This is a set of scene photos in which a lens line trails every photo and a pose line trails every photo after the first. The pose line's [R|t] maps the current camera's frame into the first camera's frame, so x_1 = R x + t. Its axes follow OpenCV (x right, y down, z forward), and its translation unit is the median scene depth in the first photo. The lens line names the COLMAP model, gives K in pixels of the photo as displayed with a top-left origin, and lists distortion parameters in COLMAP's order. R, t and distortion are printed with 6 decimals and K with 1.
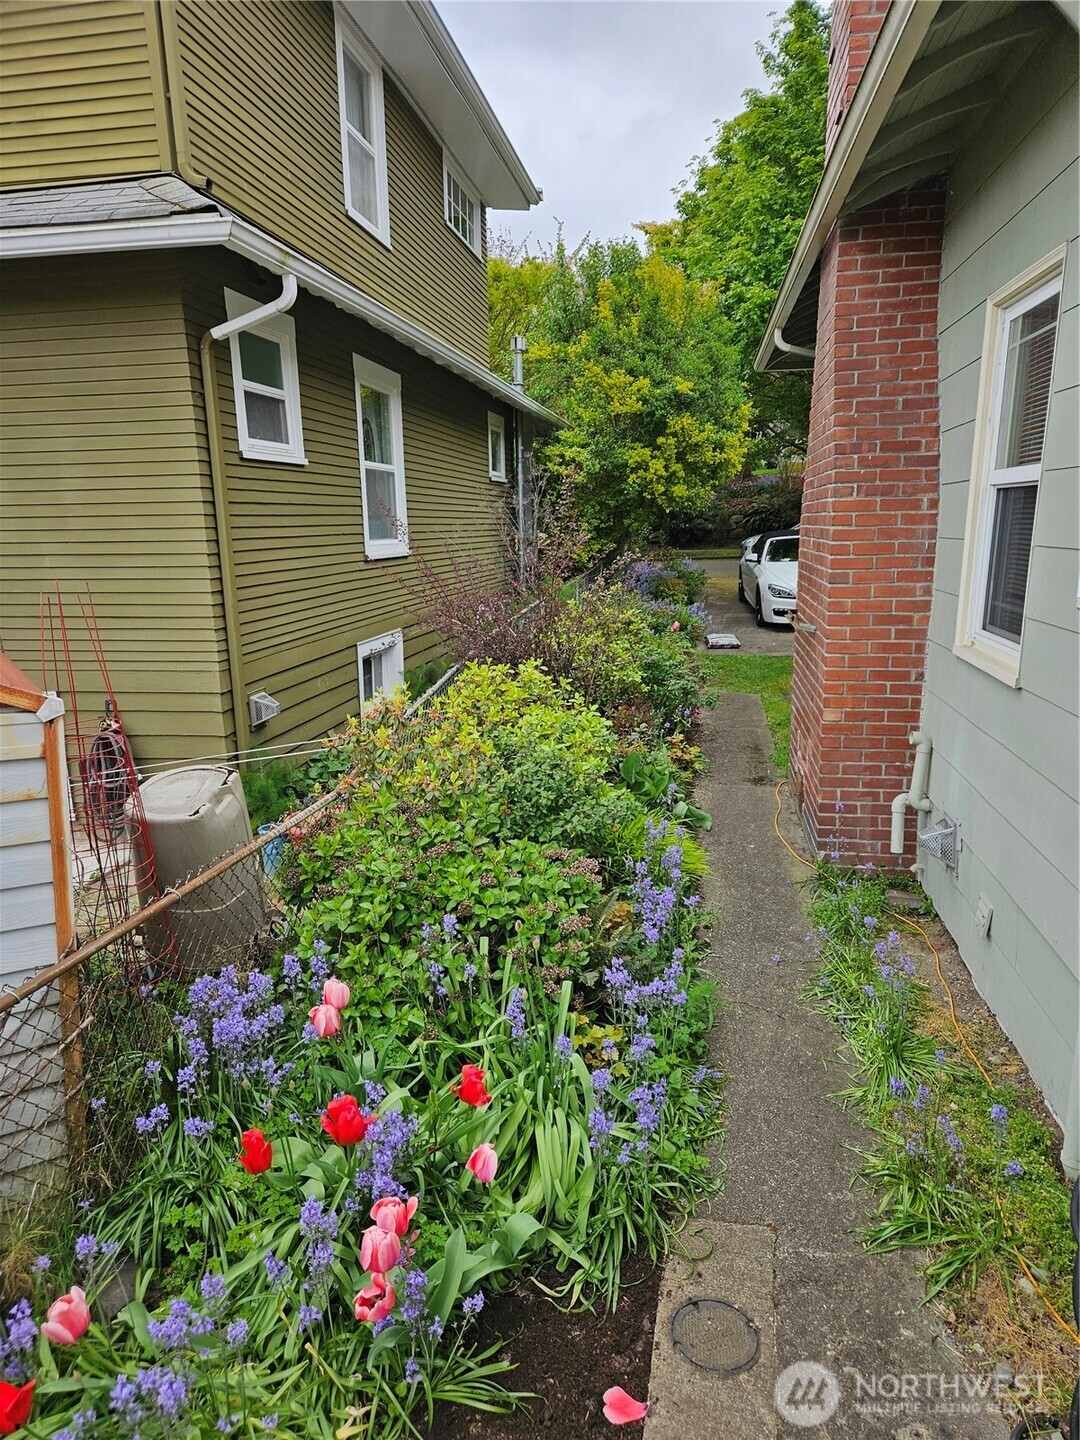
lens RADIAL K [[969.1, 0, 559.8], [0, 969.1, 724.2], [0, 0, 1]] dist [0.098489, -0.067622]
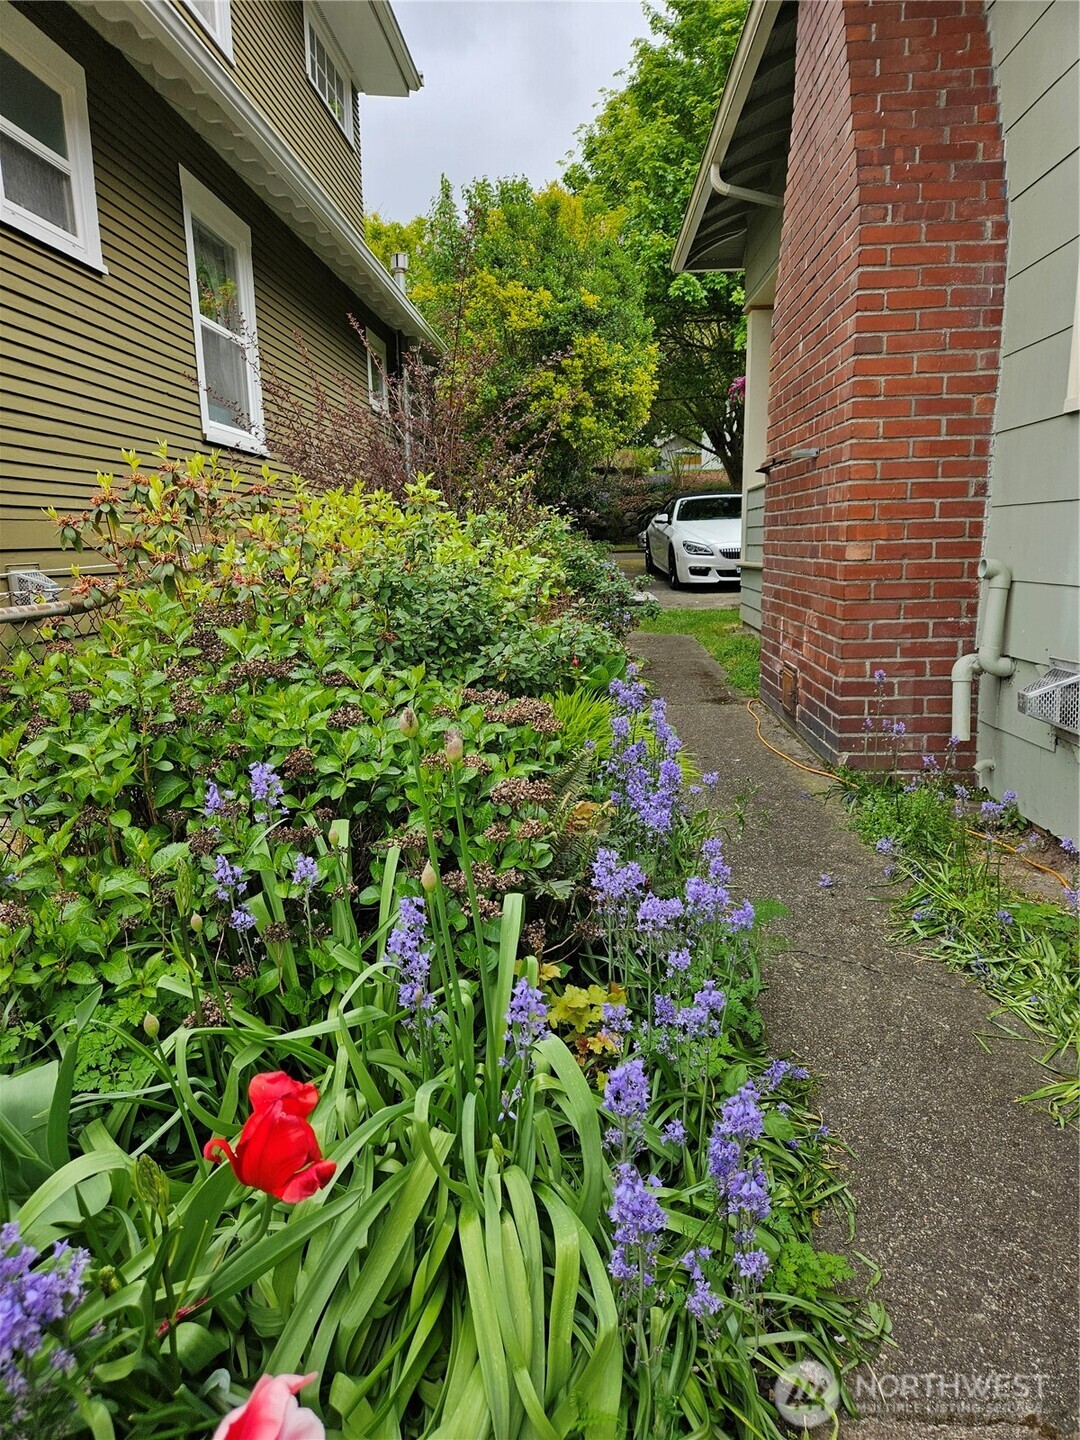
lens RADIAL K [[942.5, 0, 544.5], [0, 942.5, 708.4], [0, 0, 1]] dist [0.080292, -0.059836]
pose [[0.994974, -0.022563, 0.097557, -0.015721], [0.027181, 0.998559, -0.046271, 0.144877], [-0.096372, 0.048690, 0.994154, 0.394398]]
